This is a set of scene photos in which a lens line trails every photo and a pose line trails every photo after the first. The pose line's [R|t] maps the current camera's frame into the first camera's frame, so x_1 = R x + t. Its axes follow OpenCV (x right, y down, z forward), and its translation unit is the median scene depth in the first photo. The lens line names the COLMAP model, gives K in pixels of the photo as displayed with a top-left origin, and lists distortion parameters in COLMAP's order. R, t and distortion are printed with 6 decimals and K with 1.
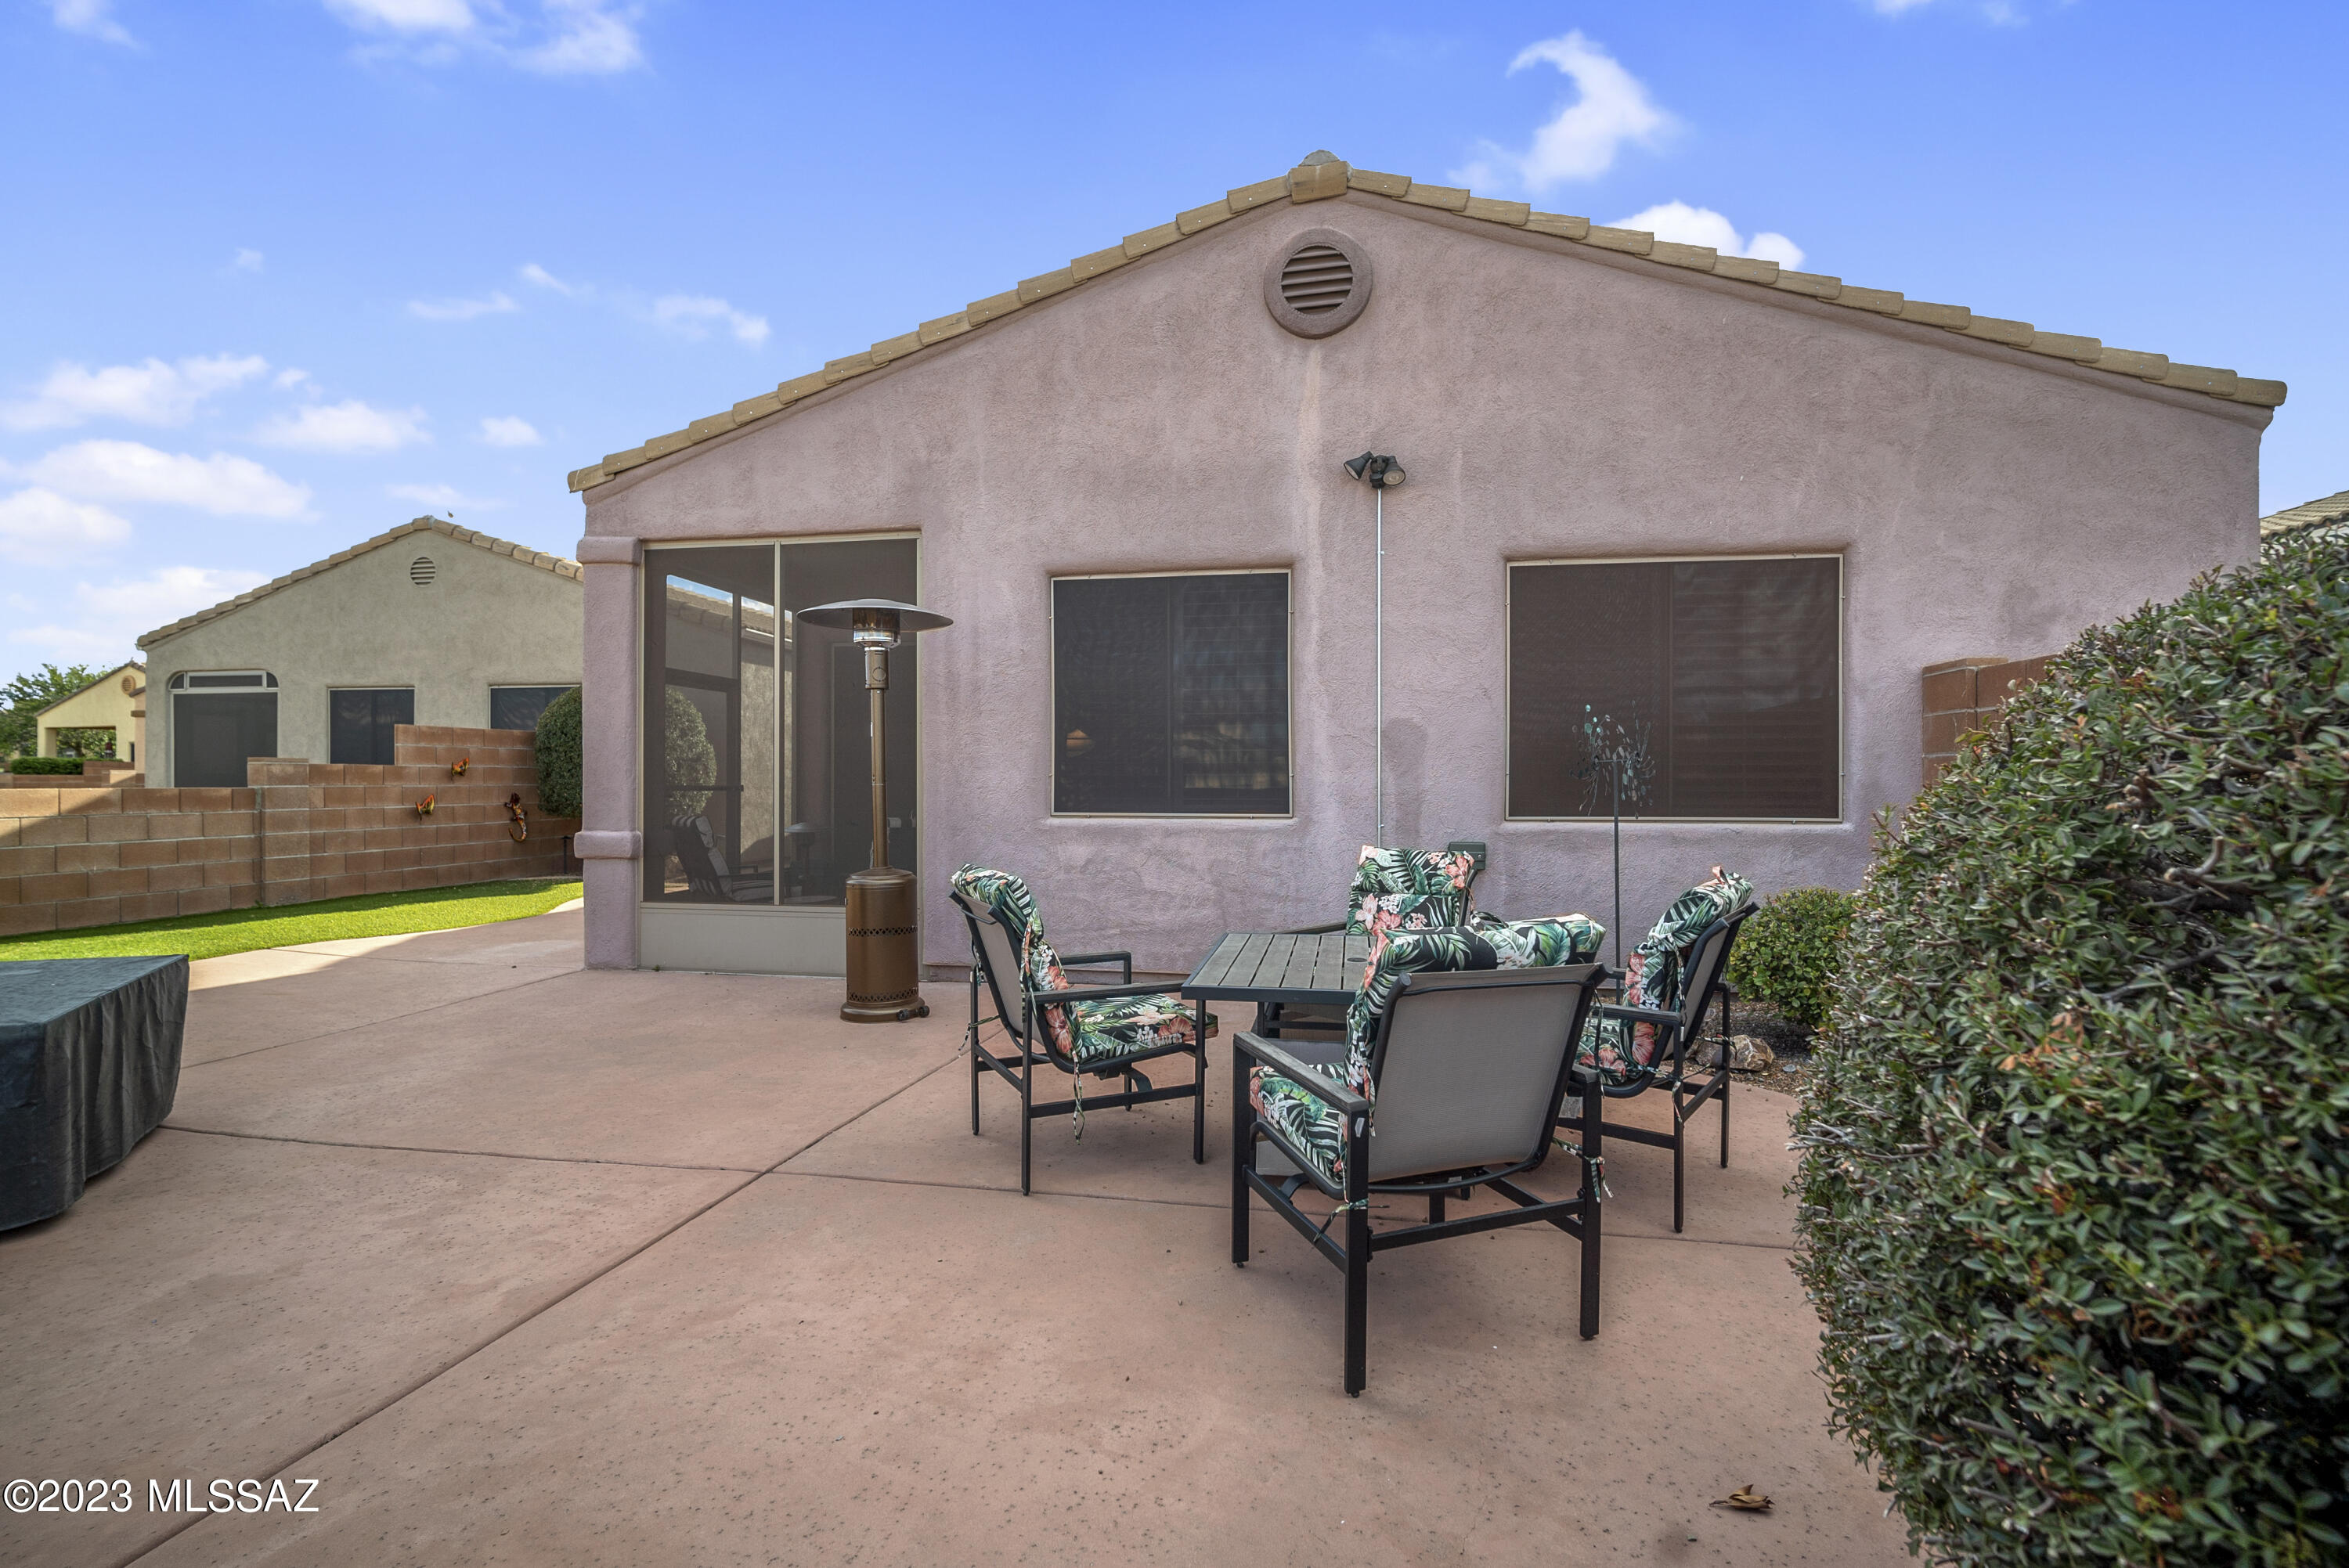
lens RADIAL K [[1048.2, 0, 1172.9], [0, 1048.2, 778.6], [0, 0, 1]] dist [-0.005328, 0.001881]
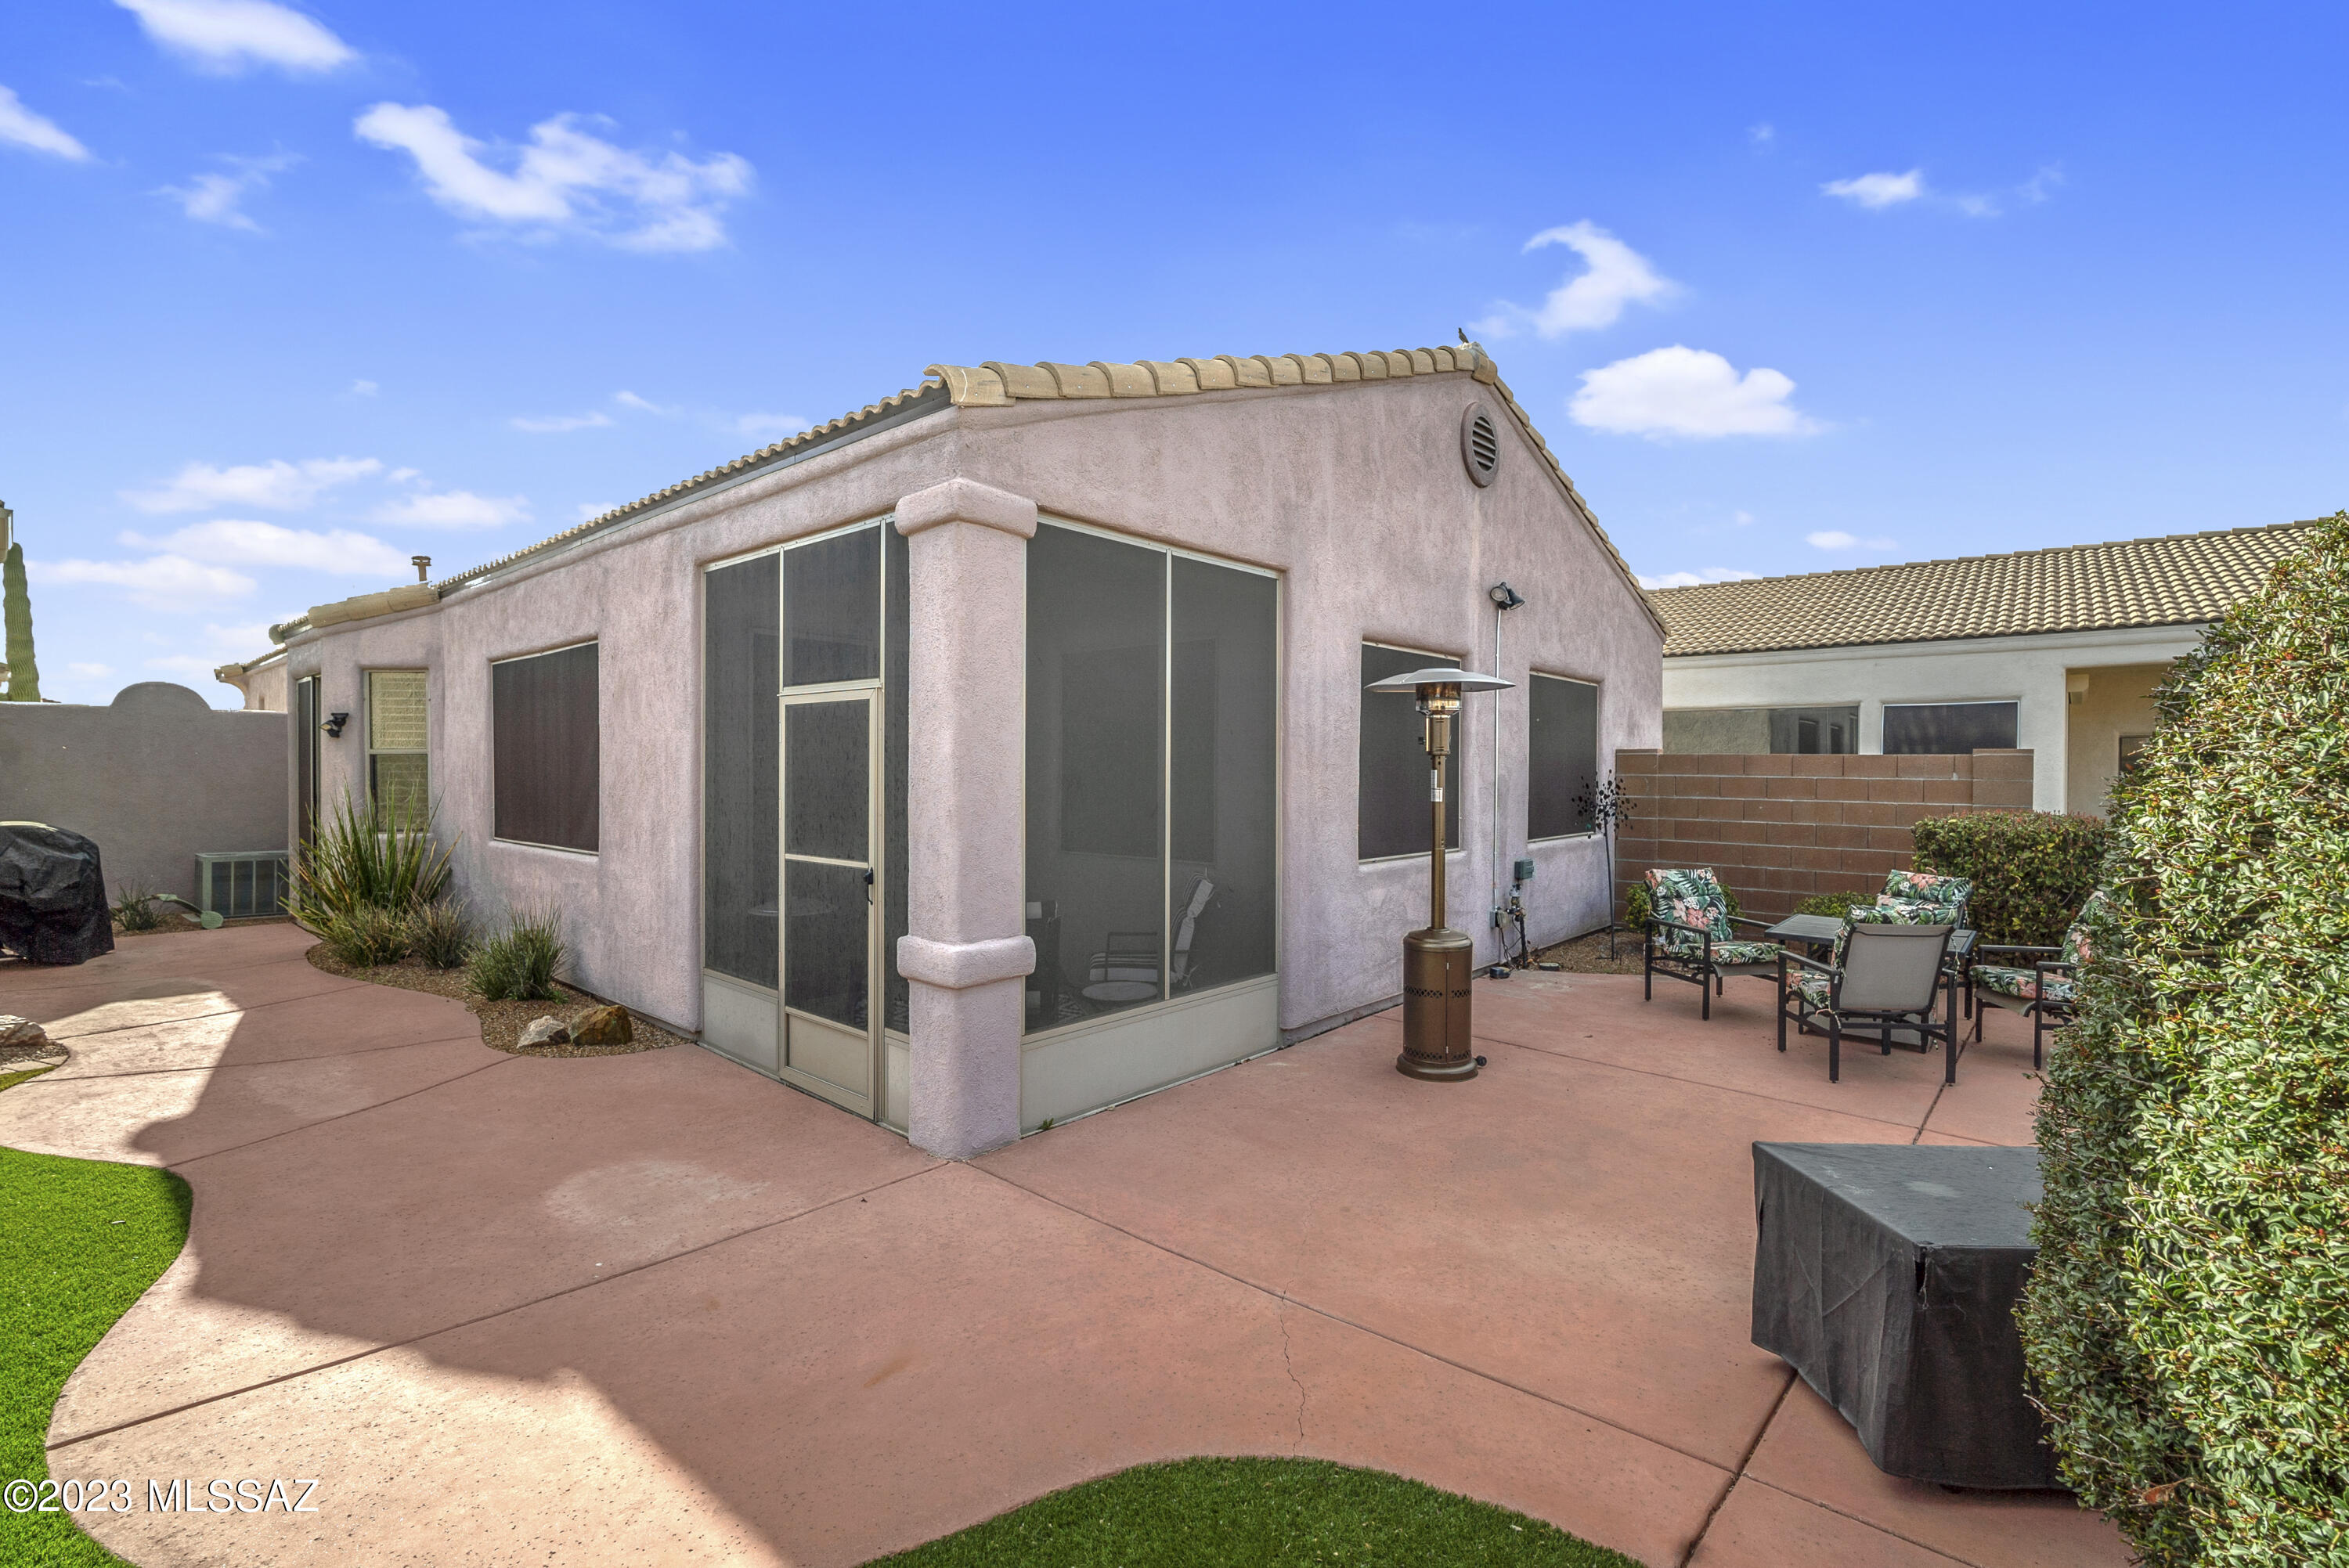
lens RADIAL K [[1048.2, 0, 1175.0], [0, 1048.2, 789.0], [0, 0, 1]] dist [-0.005328, 0.001881]
pose [[0.507496, -0.018833, 0.861448, -1.127006], [-0.006703, 0.999645, 0.025804, -0.067069], [-0.861628, -0.018870, 0.507190, 0.613932]]
